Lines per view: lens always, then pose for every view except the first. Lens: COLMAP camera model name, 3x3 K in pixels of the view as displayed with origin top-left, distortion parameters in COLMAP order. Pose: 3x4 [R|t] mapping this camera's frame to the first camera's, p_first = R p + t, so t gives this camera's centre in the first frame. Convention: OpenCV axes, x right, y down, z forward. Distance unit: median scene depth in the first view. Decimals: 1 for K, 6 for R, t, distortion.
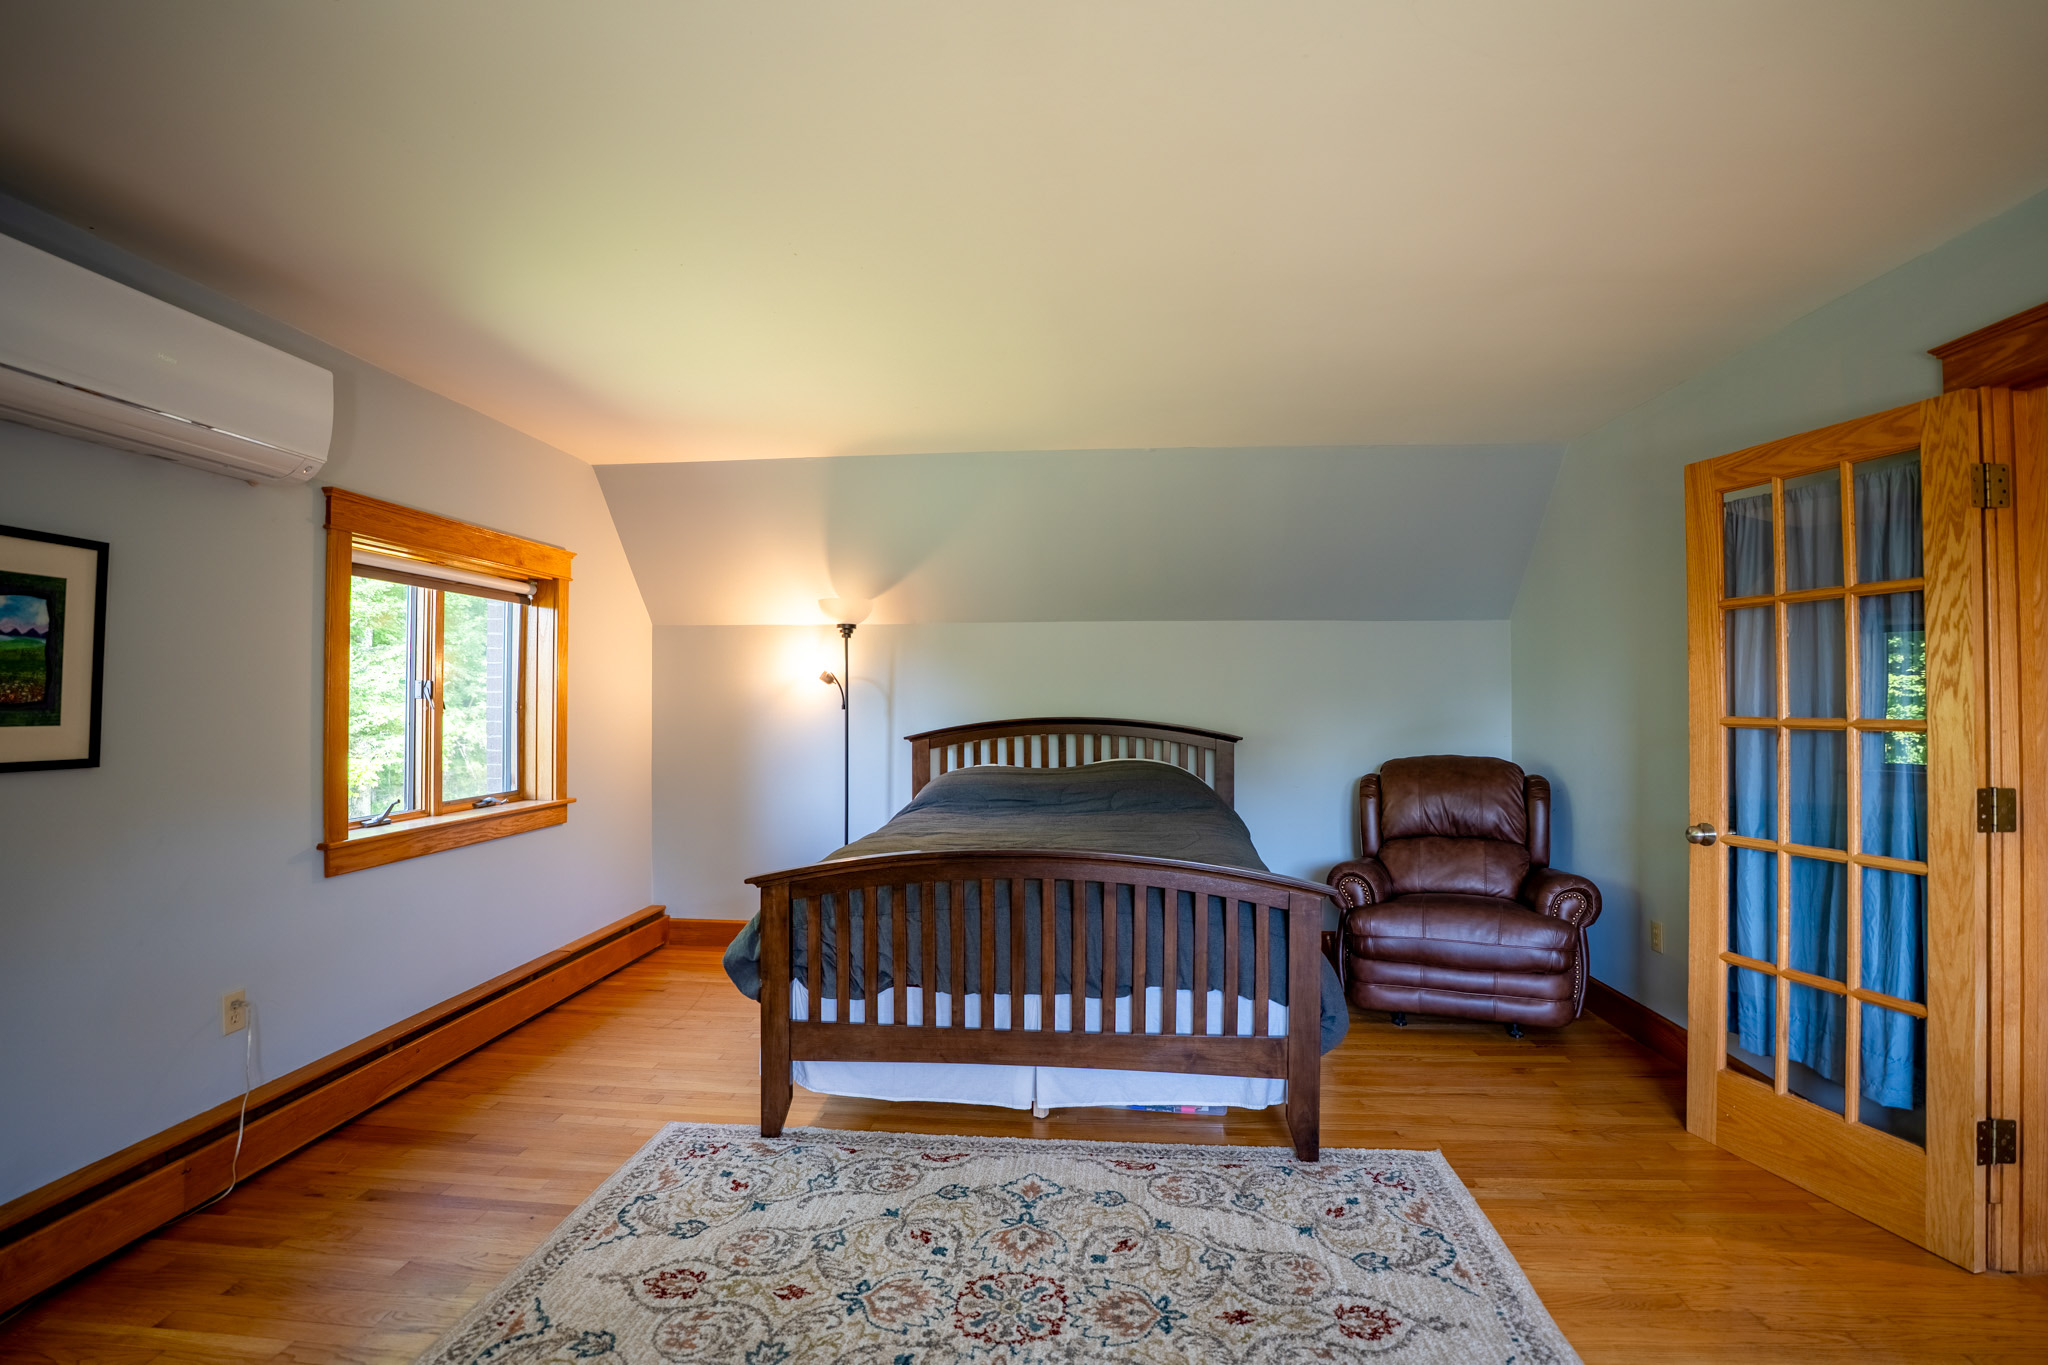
lens RADIAL K [[946.5, 0, 1025.4], [0, 946.5, 684.2], [0, 0, 1]] dist [-0.053249, 0.002816]
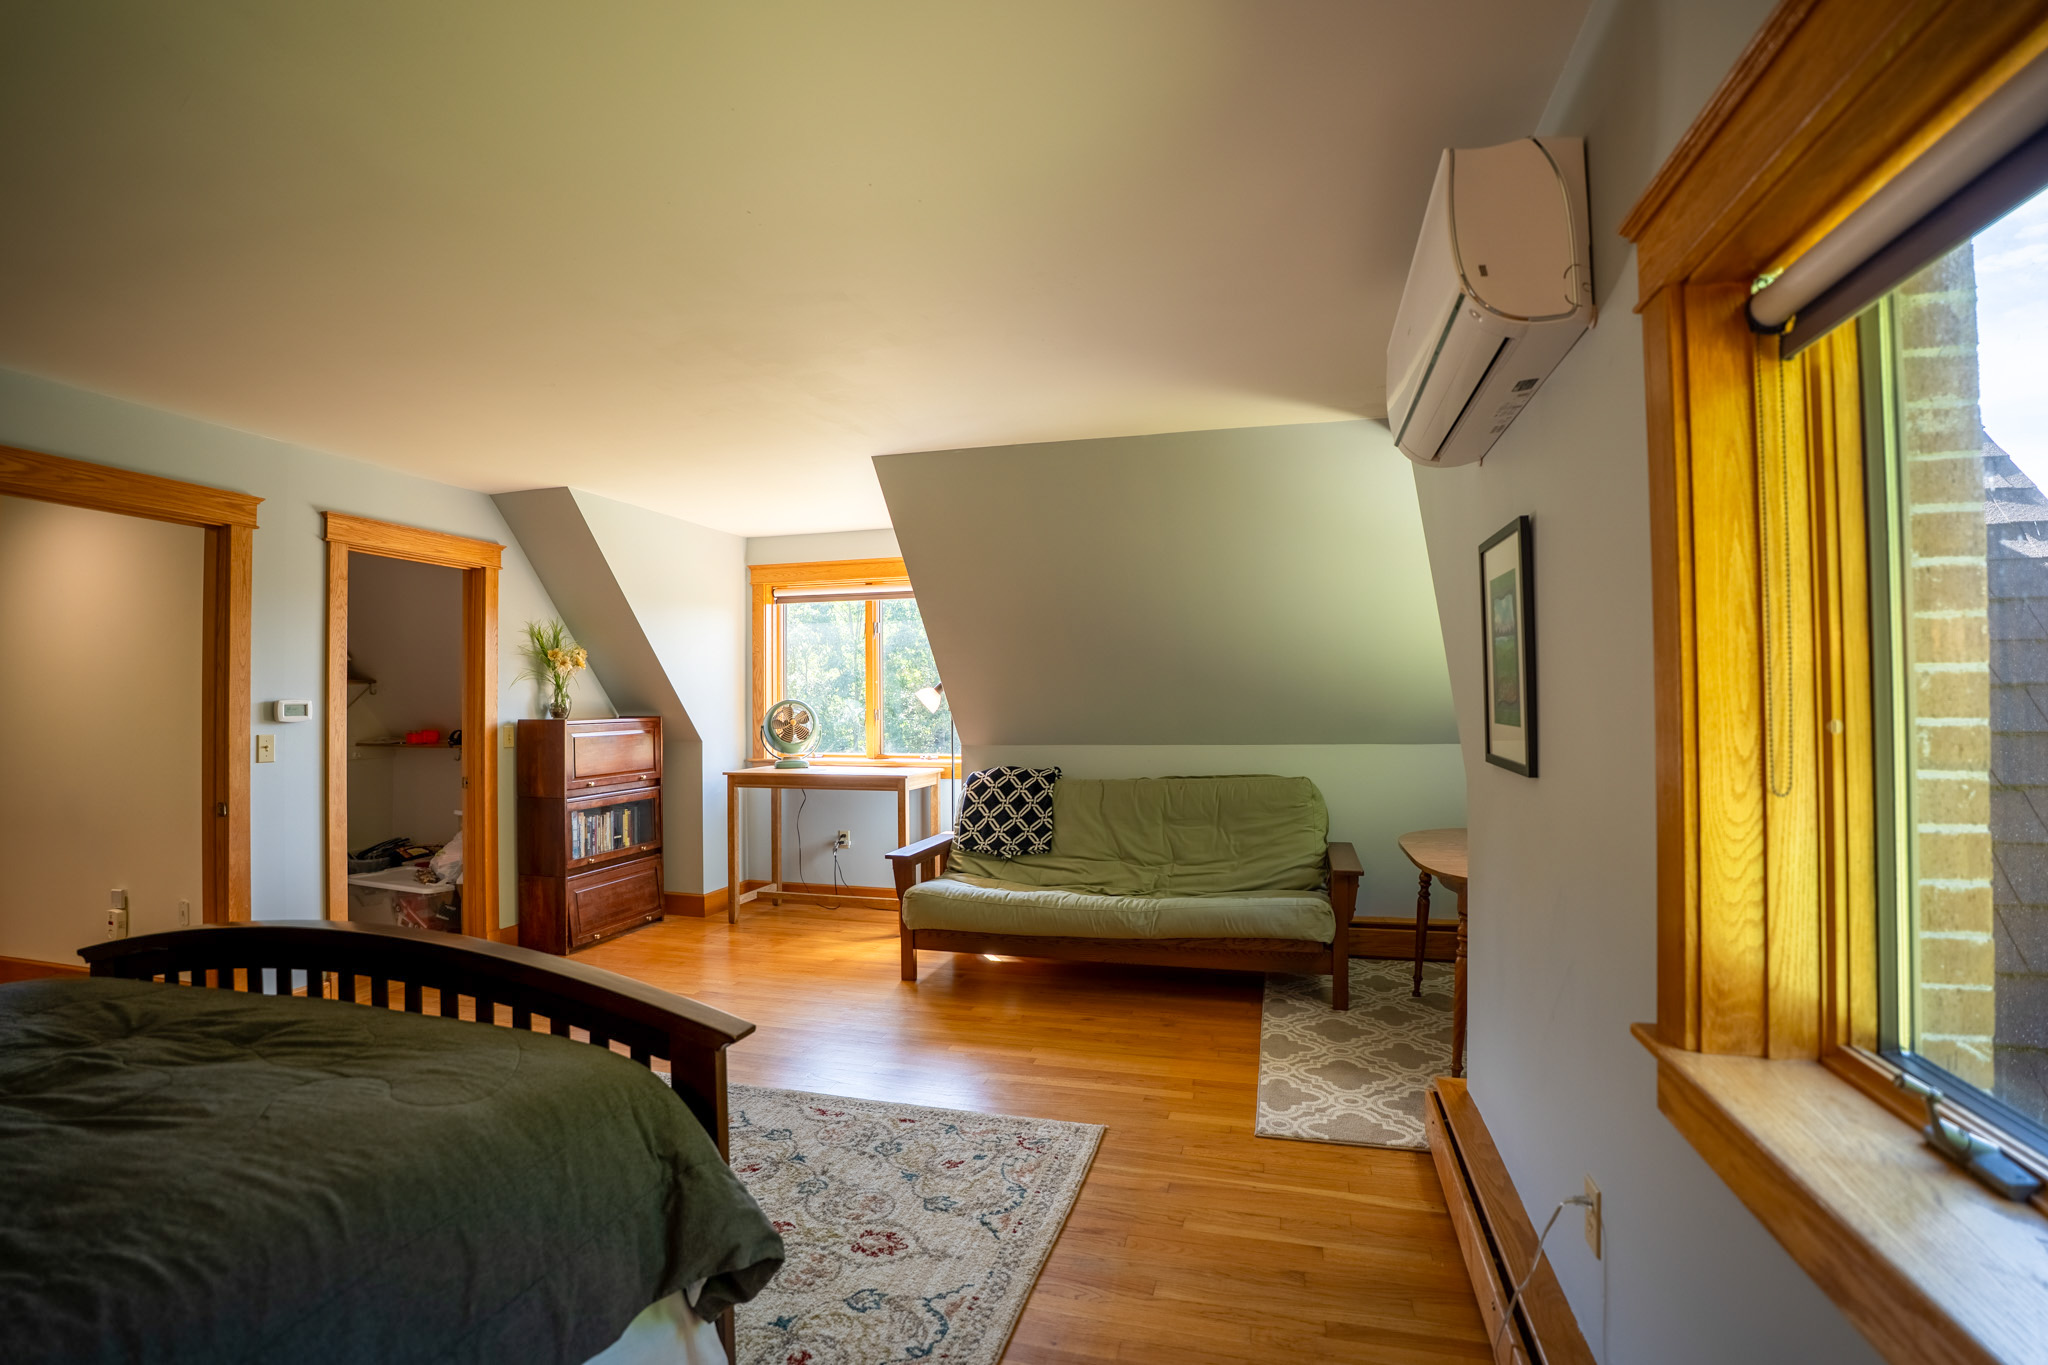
lens RADIAL K [[946.5, 0, 1021.8], [0, 946.5, 683.0], [0, 0, 1]] dist [-0.053249, 0.002816]
pose [[-0.982110, 0.005570, 0.188228, -0.743063], [-0.002273, 0.999139, -0.041429, 0.038633], [-0.188296, -0.041116, -0.981251, 2.033345]]
